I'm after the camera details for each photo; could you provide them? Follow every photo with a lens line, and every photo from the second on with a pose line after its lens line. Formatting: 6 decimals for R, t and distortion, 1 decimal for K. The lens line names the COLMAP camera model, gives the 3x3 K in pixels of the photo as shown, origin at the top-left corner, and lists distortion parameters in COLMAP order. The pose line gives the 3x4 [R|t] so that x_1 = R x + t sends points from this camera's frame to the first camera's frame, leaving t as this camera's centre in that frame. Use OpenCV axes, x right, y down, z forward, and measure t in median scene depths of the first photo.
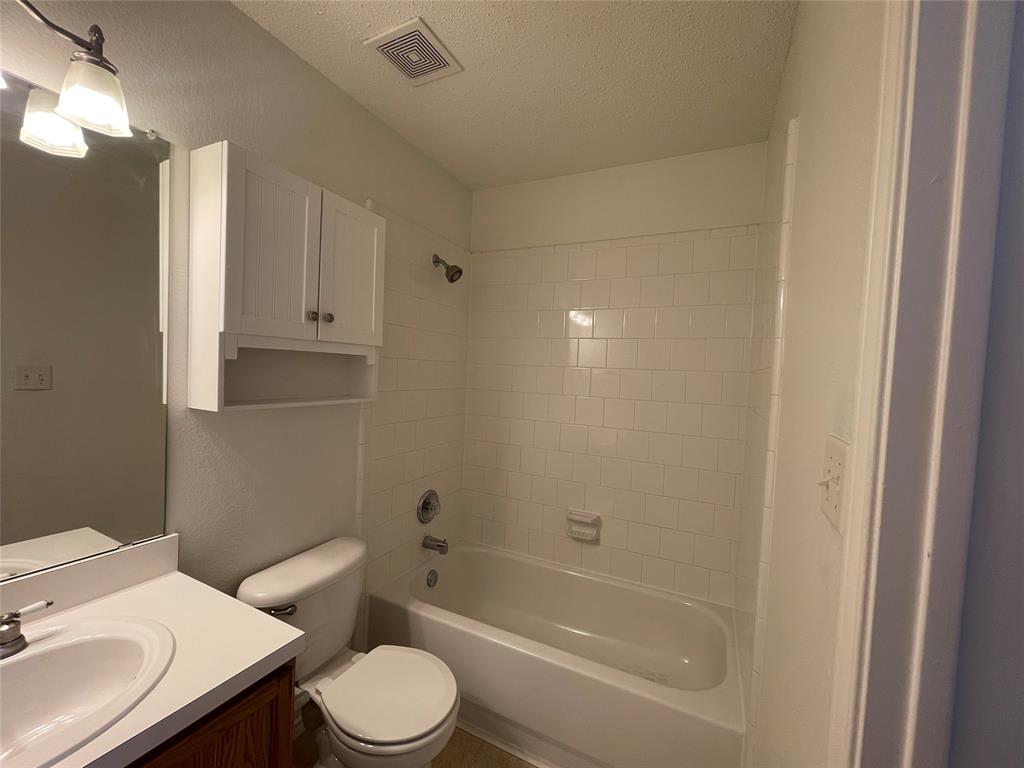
lens RADIAL K [[412.6, 0, 515.9], [0, 412.6, 382.7], [0, 0, 1]] dist [0.002611, -0.001057]
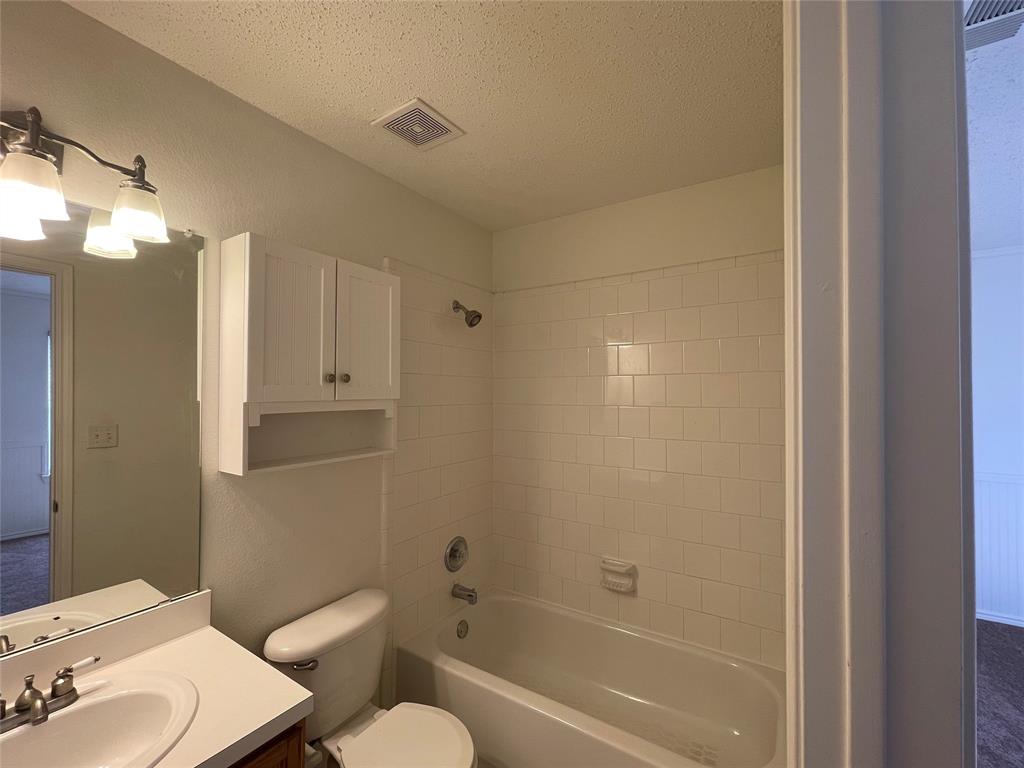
lens RADIAL K [[432.5, 0, 509.5], [0, 432.5, 388.2], [0, 0, 1]] dist [0.001675, 0.000580]
pose [[0.991863, -0.044378, -0.119329, 0.099422], [0.037995, 0.997749, -0.055248, -0.058925], [0.121512, 0.050265, 0.991316, -0.044625]]
